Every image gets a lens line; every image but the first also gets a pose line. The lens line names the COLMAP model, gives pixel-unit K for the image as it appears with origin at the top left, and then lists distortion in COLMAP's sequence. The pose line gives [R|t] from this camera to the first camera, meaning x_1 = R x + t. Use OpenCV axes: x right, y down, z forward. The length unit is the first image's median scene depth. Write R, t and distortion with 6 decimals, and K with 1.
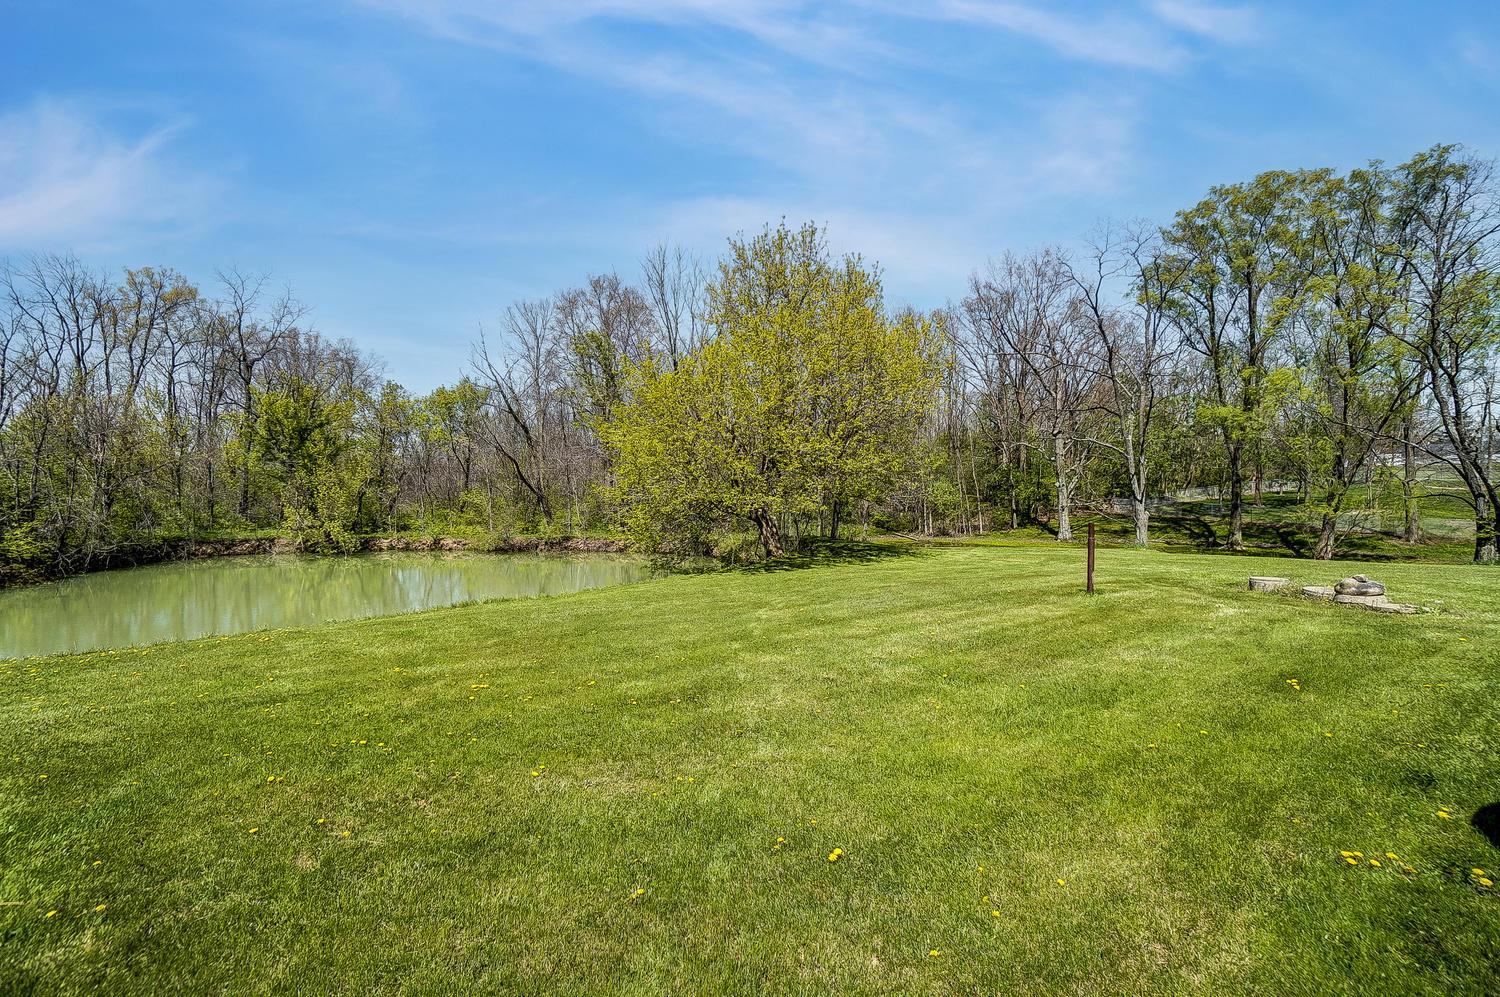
lens RADIAL K [[663.4, 0, 730.5], [0, 663.4, 494.2], [0, 0, 1]] dist [-0.062874, 0.023999]
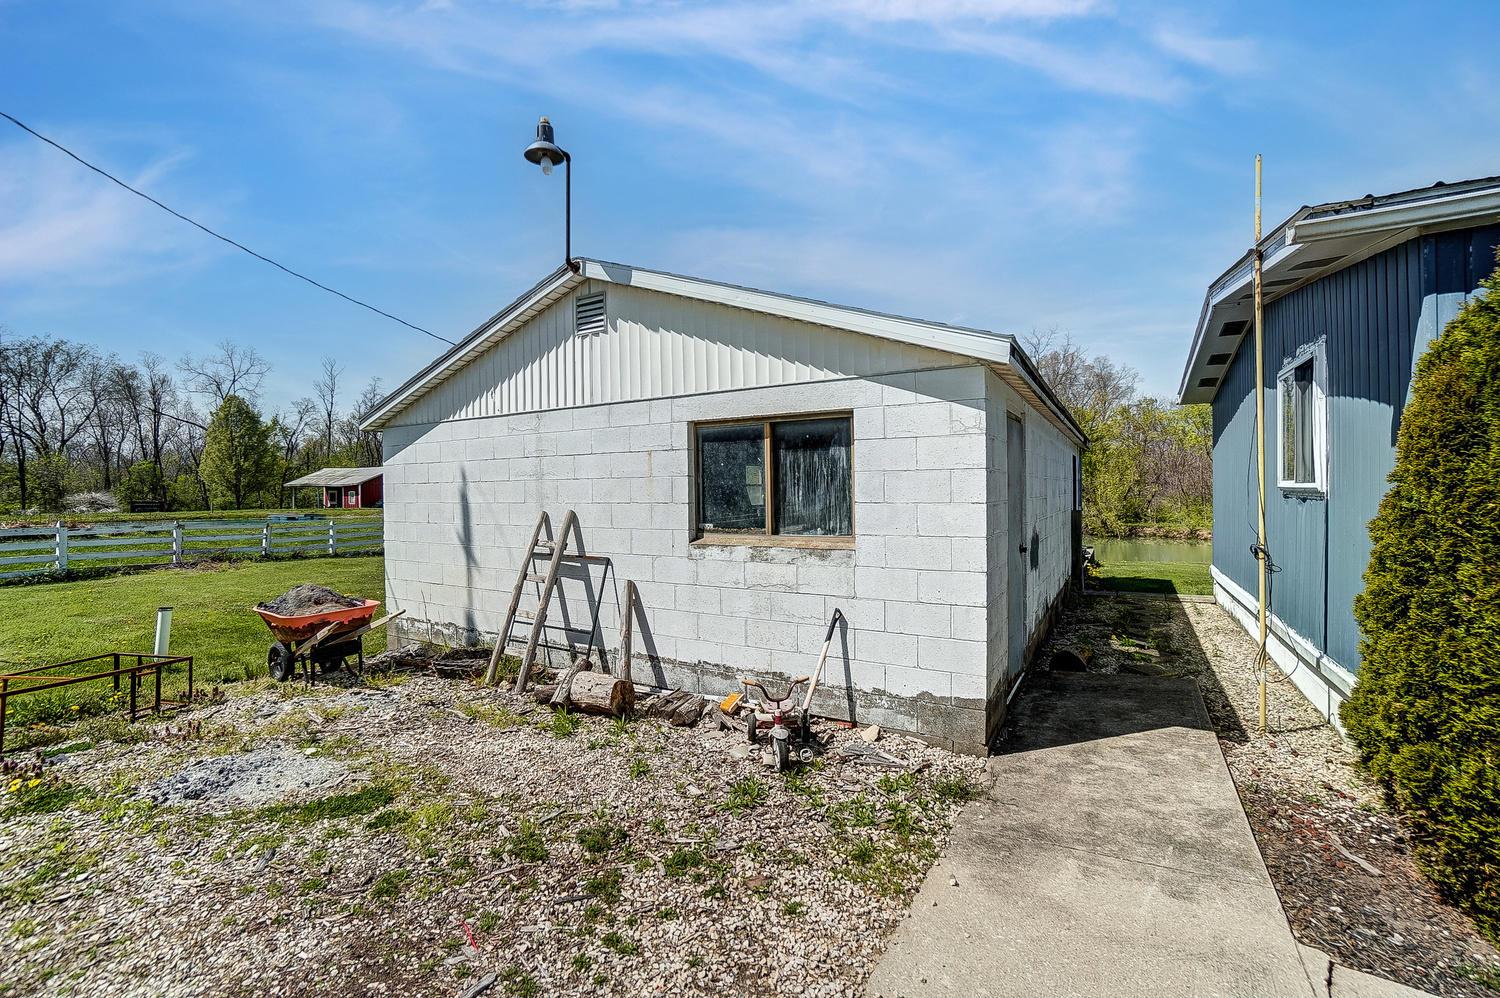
lens RADIAL K [[661.1, 0, 730.6], [0, 661.1, 491.4], [0, 0, 1]] dist [-0.061639, 0.023060]
pose [[0.518582, 0.006480, -0.855004, 0.095674], [-0.003064, 0.999979, 0.005720, -0.004665], [0.855023, -0.000347, 0.518590, -0.270538]]
